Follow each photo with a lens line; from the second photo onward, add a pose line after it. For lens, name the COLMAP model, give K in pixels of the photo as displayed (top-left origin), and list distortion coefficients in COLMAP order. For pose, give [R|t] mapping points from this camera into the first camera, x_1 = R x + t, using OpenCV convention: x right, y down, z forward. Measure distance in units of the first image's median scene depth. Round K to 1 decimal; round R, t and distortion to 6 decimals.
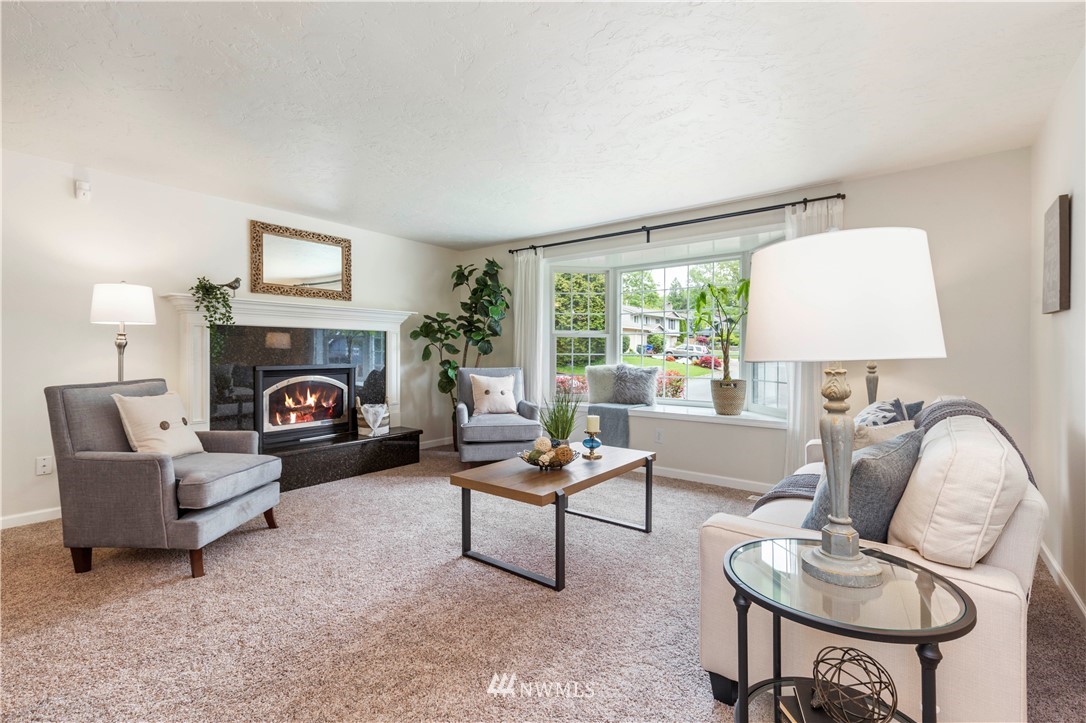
lens RADIAL K [[490.8, 0, 540.4], [0, 490.8, 352.0], [0, 0, 1]] dist [-0.000434, -0.000042]
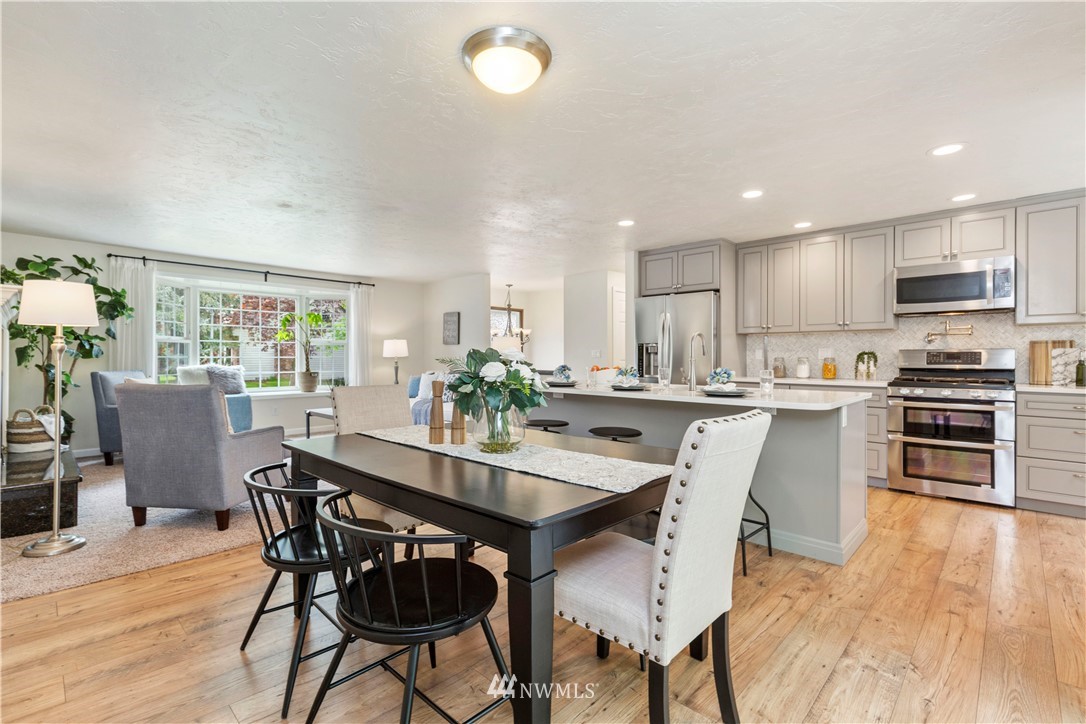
lens RADIAL K [[490.1, 0, 540.7], [0, 490.1, 356.7], [0, 0, 1]] dist [0.002894, 0.000283]
pose [[0.094500, -0.003661, 0.995518, -1.090074], [-0.003541, 0.999986, 0.004013, -0.004963], [-0.995519, -0.003904, 0.094486, 0.029392]]
